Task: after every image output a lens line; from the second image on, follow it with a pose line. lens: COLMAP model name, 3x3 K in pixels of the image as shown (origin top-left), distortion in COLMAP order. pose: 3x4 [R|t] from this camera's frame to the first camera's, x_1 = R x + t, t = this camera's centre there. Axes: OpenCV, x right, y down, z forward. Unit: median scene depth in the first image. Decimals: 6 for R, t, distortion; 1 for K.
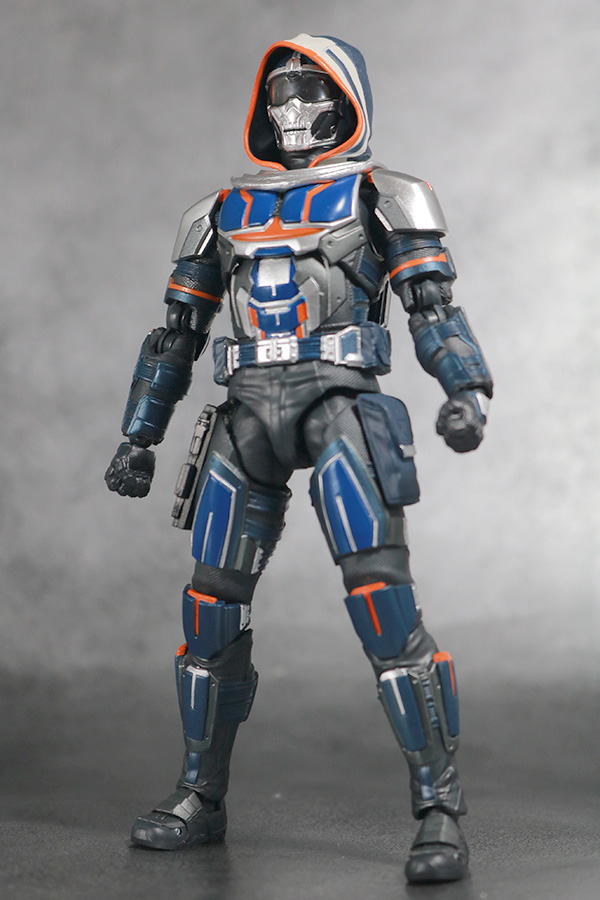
lens RADIAL K [[2271.5, 0, 300.0], [0, 2271.5, 450.0], [0, 0, 1]] dist [0.040726, 0.348673]
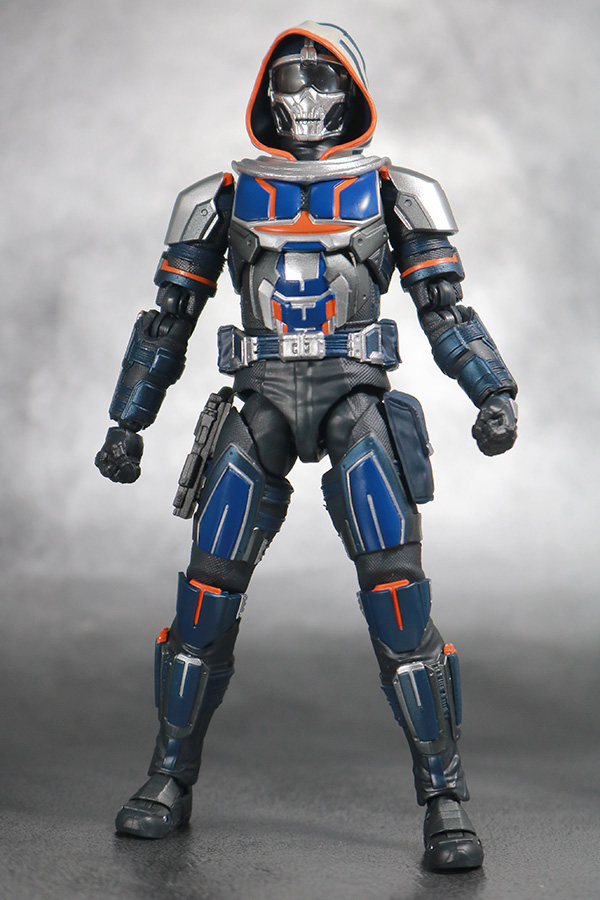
lens RADIAL K [[2271.5, 0, 300.0], [0, 2271.5, 450.0], [0, 0, 1]] dist [0.040726, 0.348673]
pose [[0.951520, 0.016240, 0.307158, -0.314957], [-0.036849, 0.997432, 0.061416, -0.058817], [-0.305372, -0.069757, 0.949675, 0.047424]]
